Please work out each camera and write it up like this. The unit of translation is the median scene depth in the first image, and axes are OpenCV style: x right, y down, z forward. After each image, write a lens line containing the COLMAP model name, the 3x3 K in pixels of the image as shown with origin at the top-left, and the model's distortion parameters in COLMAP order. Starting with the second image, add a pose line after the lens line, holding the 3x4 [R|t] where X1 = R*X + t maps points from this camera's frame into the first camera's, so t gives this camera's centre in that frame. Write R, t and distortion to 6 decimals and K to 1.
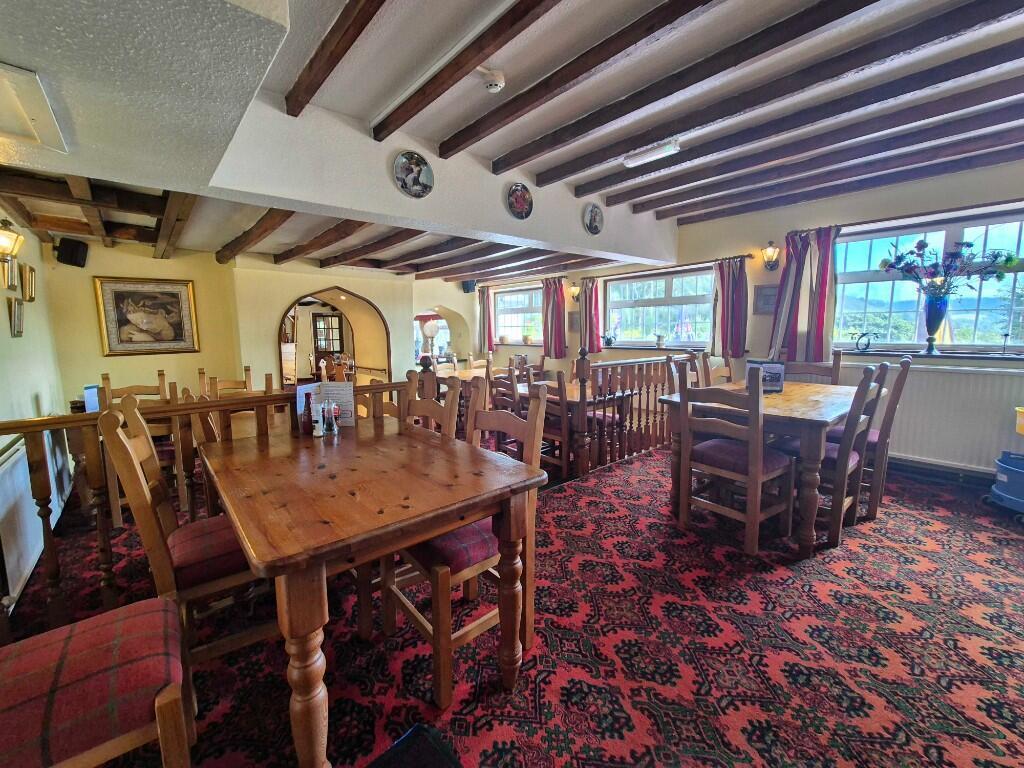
lens RADIAL K [[418.8, 0, 512.0], [0, 418.8, 384.0], [0, 0, 1]] dist [-0.001569, -0.000147]
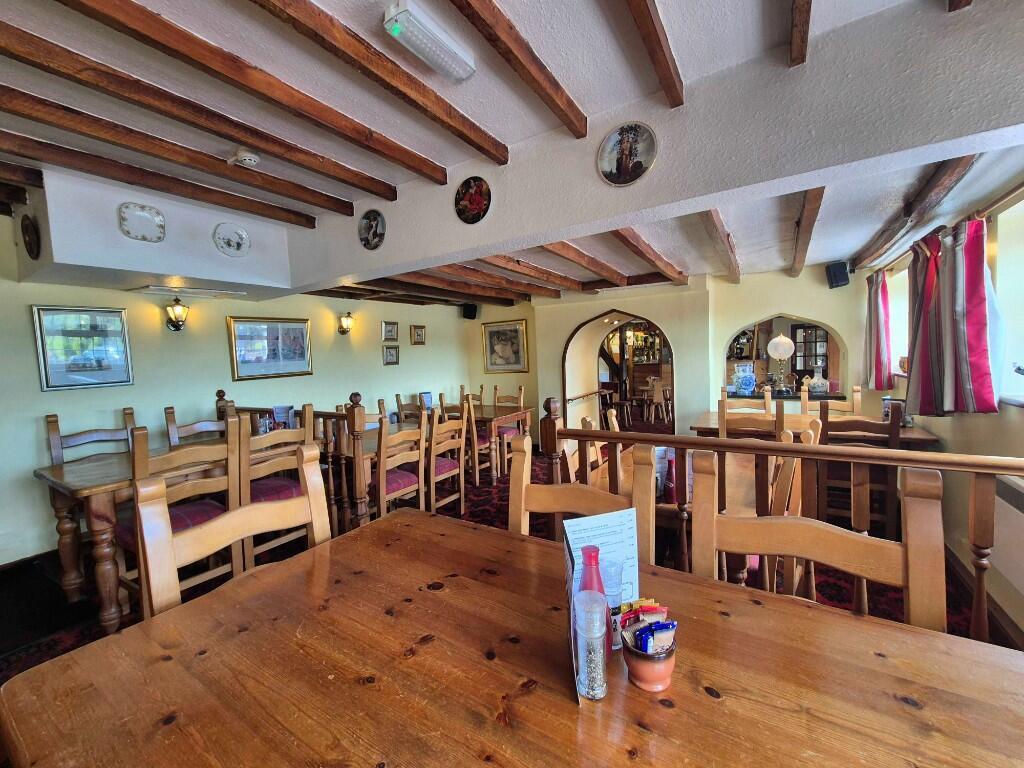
lens RADIAL K [[418.8, 0, 512.0], [0, 418.8, 384.0], [0, 0, 1]] dist [-0.001569, -0.000147]
pose [[0.288827, 0.068333, -0.954939, 0.569634], [-0.089586, 0.995002, 0.044104, -0.102802], [0.953181, 0.072810, 0.293505, 0.624221]]
